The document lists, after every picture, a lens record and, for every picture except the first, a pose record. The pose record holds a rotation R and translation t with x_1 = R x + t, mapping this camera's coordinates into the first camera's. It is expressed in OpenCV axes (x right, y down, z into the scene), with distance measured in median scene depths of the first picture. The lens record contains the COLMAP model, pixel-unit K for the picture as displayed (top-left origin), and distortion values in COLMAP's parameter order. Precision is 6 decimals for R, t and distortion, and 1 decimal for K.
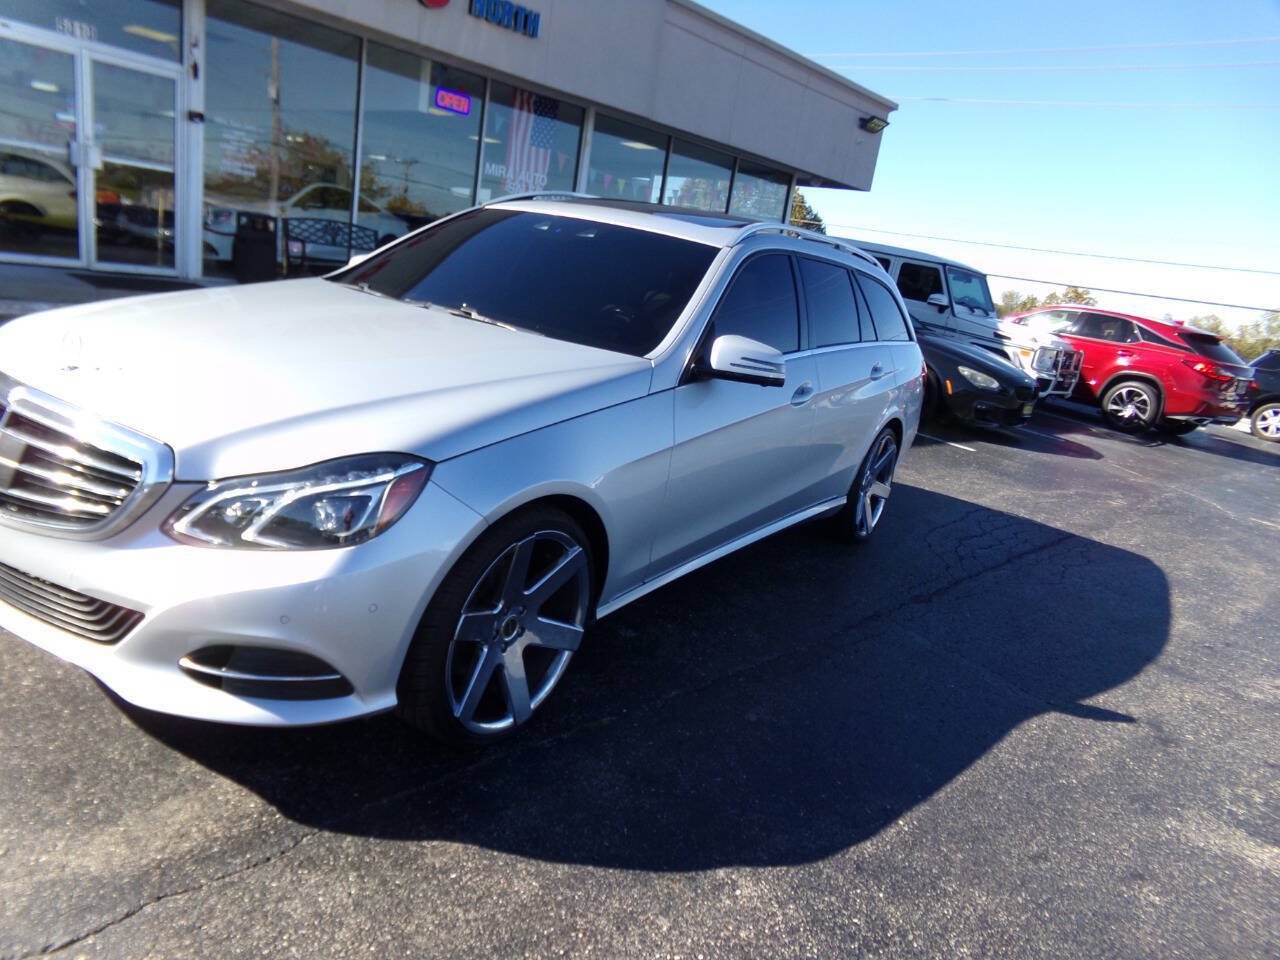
lens RADIAL K [[883.2, 0, 636.0], [0, 883.2, 489.1], [0, 0, 1]] dist [-0.001501, 0.021251]
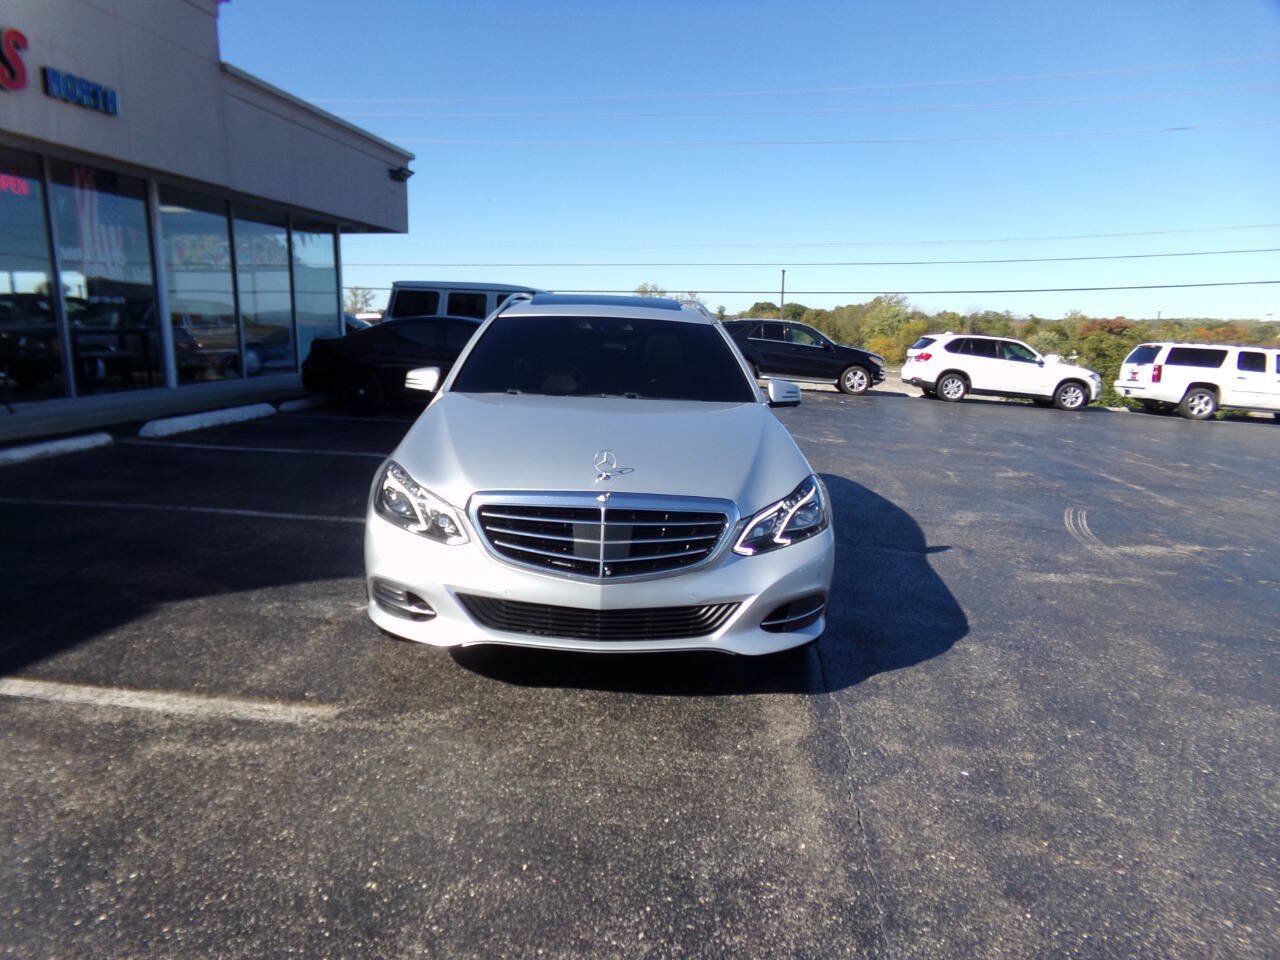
lens RADIAL K [[884.6, 0, 614.7], [0, 884.6, 493.5], [0, 0, 1]] dist [-0.039905, 0.085624]
pose [[0.817261, -0.247952, 0.520197, -0.315548], [0.254976, 0.965119, 0.059441, -0.044188], [-0.516790, 0.084059, 0.851975, -0.065395]]
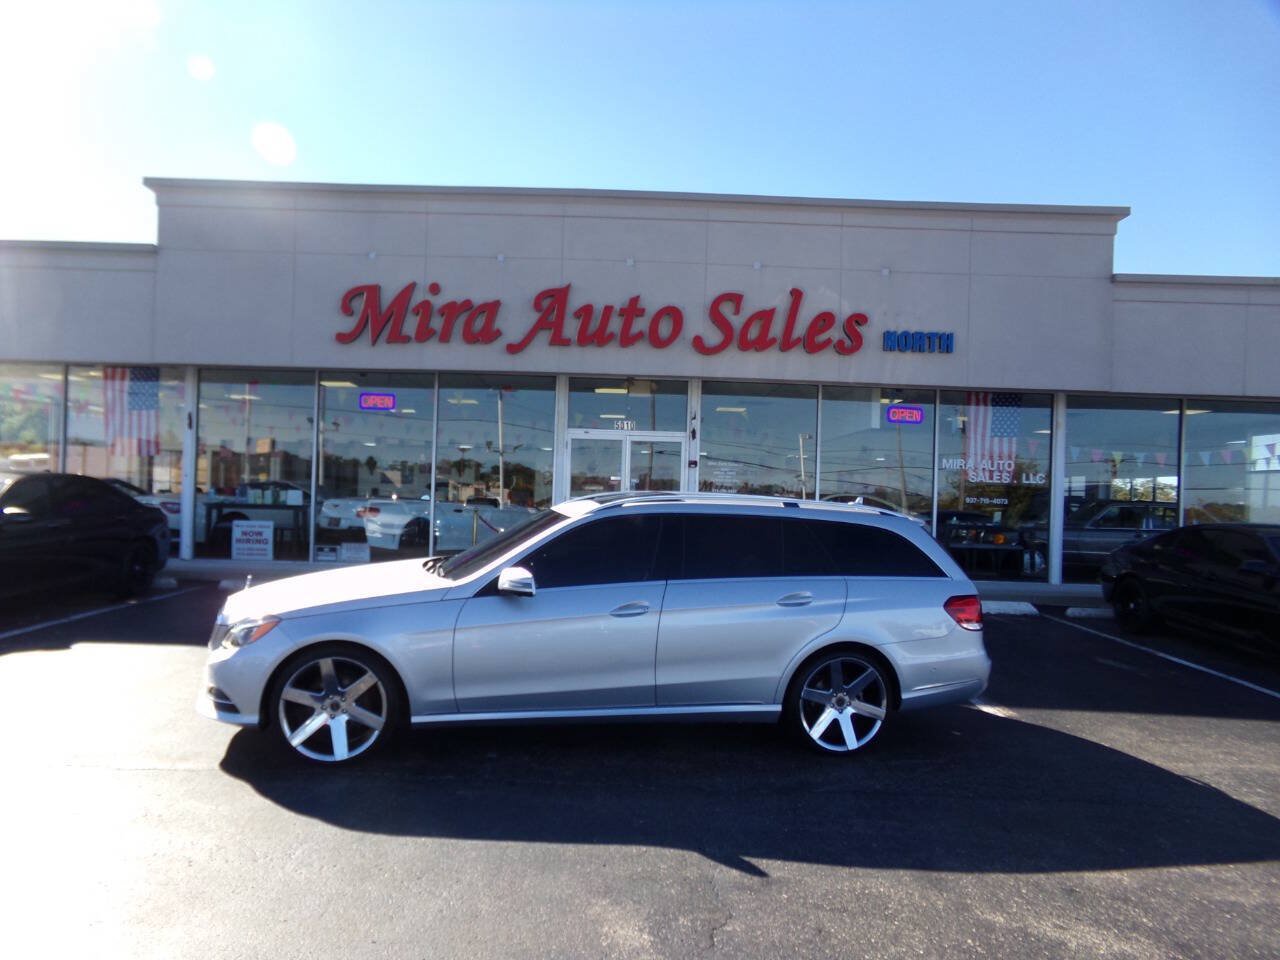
lens RADIAL K [[889.4, 0, 629.6], [0, 889.4, 510.2], [0, 0, 1]] dist [-0.077423, 0.110491]
pose [[0.691330, -0.111998, -0.713806, 0.456172], [-0.116215, 0.957815, -0.262839, 0.044189], [0.713132, 0.264663, 0.649151, 0.008941]]
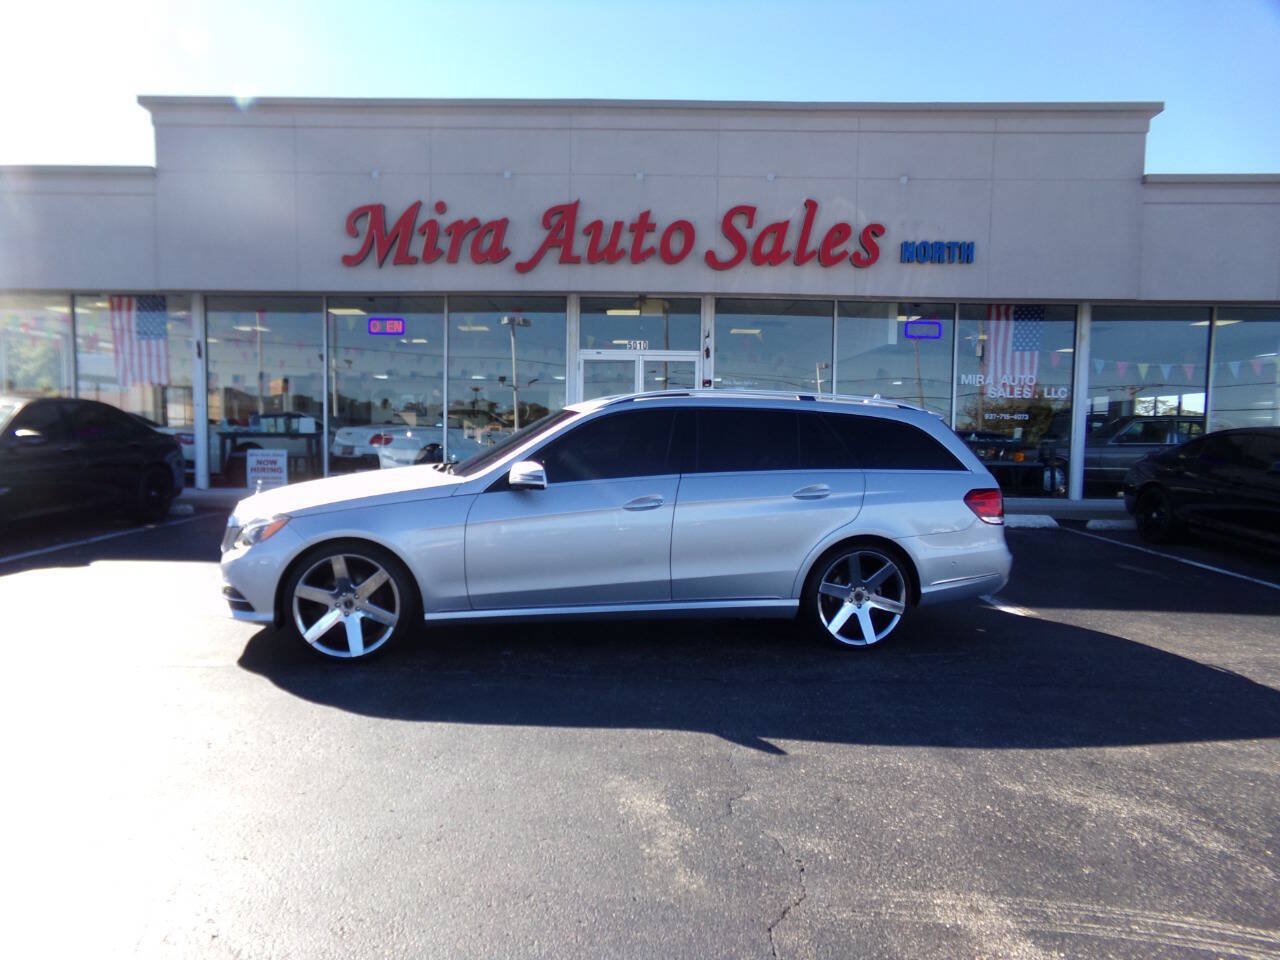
lens RADIAL K [[889.4, 0, 629.6], [0, 889.4, 510.2], [0, 0, 1]] dist [-0.077423, 0.110491]
pose [[0.676711, -0.074273, -0.732493, 0.448104], [-0.103658, 0.975377, -0.194665, 0.068362], [0.728915, 0.207660, 0.652349, 0.022928]]
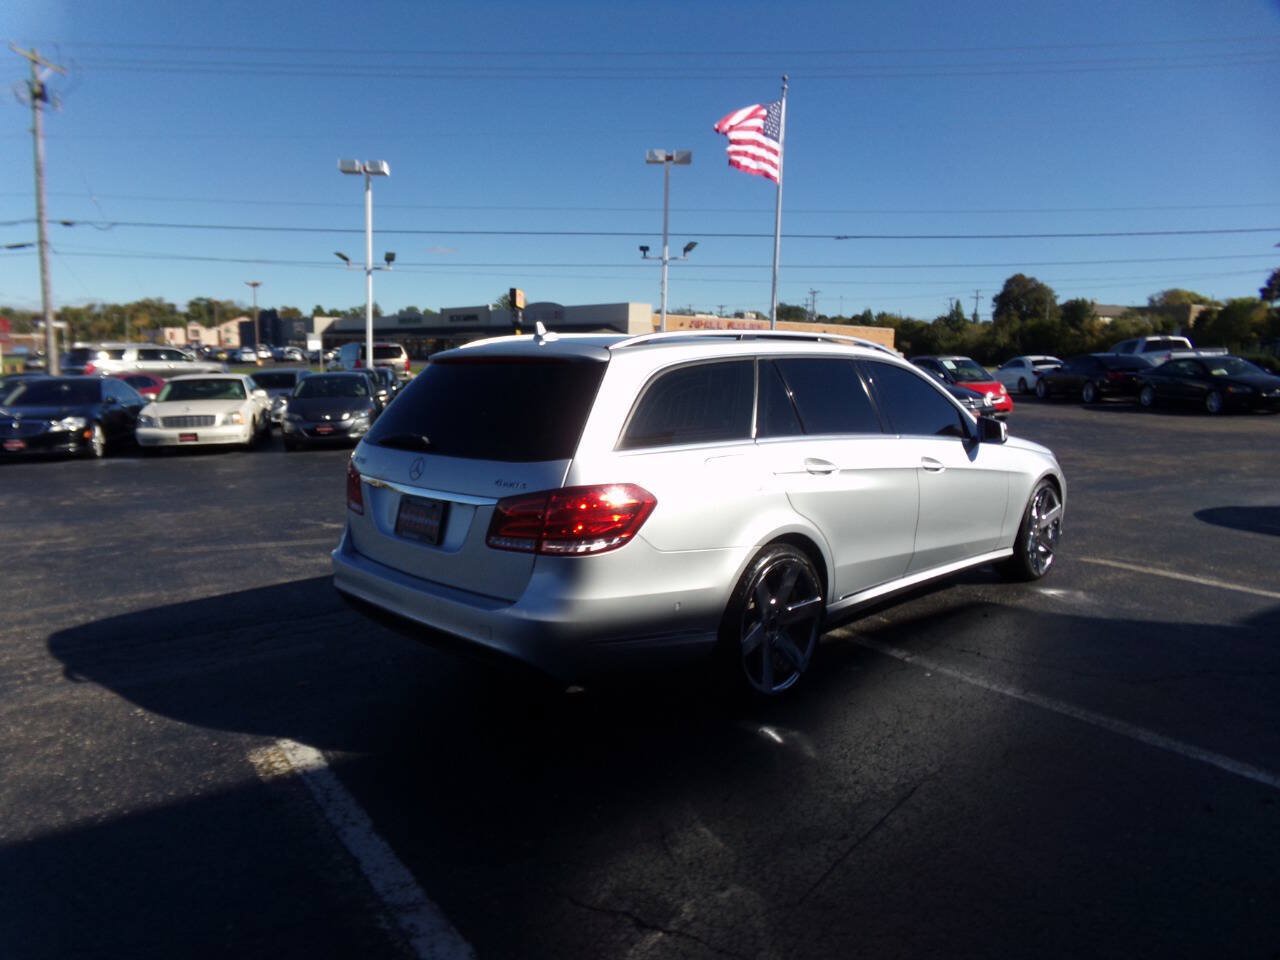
lens RADIAL K [[883.9, 0, 621.4], [0, 883.9, 497.1], [0, 0, 1]] dist [0.006425, 0.024930]
pose [[-0.961183, -0.210298, 0.178612, -0.021735], [-0.112075, 0.889123, 0.443733, -0.277345], [-0.252124, 0.406491, -0.878179, 0.948778]]
